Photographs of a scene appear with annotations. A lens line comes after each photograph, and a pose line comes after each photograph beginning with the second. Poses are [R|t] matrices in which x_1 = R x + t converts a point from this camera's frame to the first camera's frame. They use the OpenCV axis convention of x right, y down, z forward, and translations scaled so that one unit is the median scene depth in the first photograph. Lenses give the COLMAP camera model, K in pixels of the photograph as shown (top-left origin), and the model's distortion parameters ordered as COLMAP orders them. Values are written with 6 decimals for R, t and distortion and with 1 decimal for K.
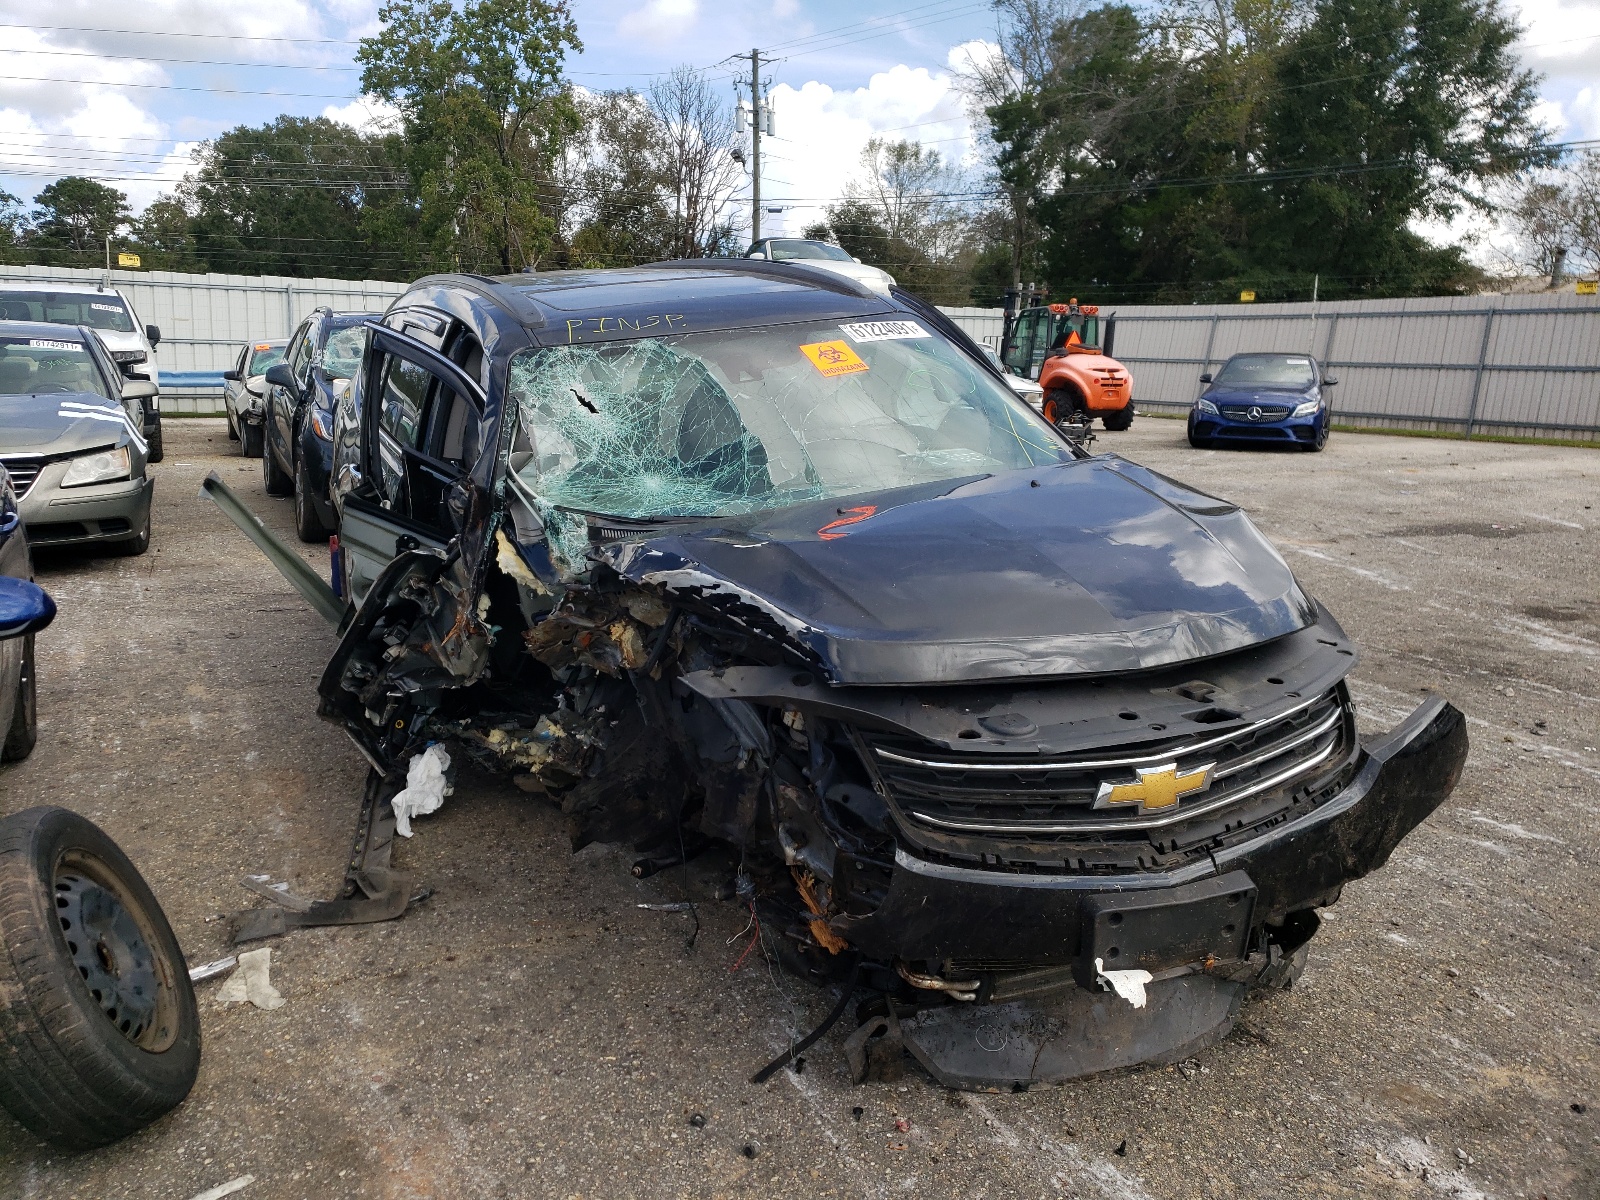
lens RADIAL K [[1303.2, 0, 762.9], [0, 1303.2, 600.0], [0, 0, 1]] dist [0.007039, -0.002243]
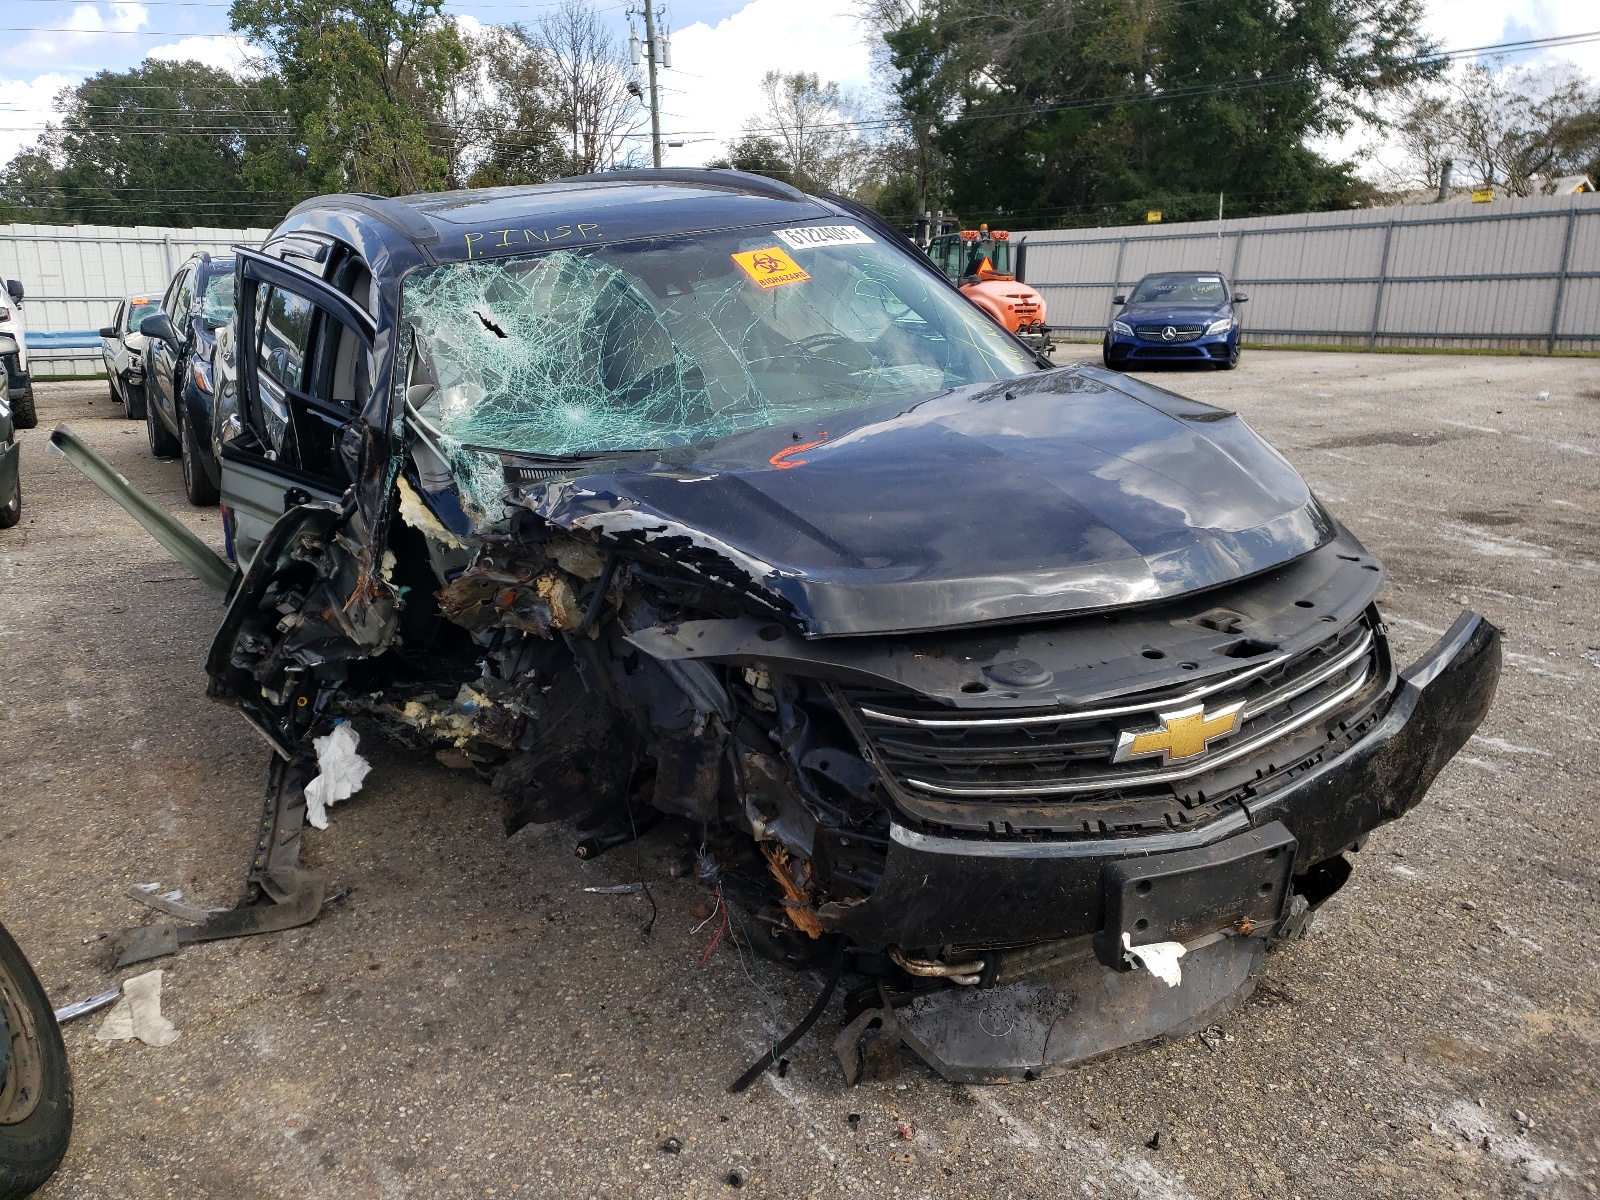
lens RADIAL K [[1299.2, 0, 774.7], [0, 1299.2, 602.8], [0, 0, 1]] dist [0.015533, 0.014910]
pose [[0.996326, -0.051989, 0.068057, -0.016392], [0.048769, 0.997649, 0.048143, 0.000927], [-0.070400, -0.044647, 0.996519, 0.108623]]
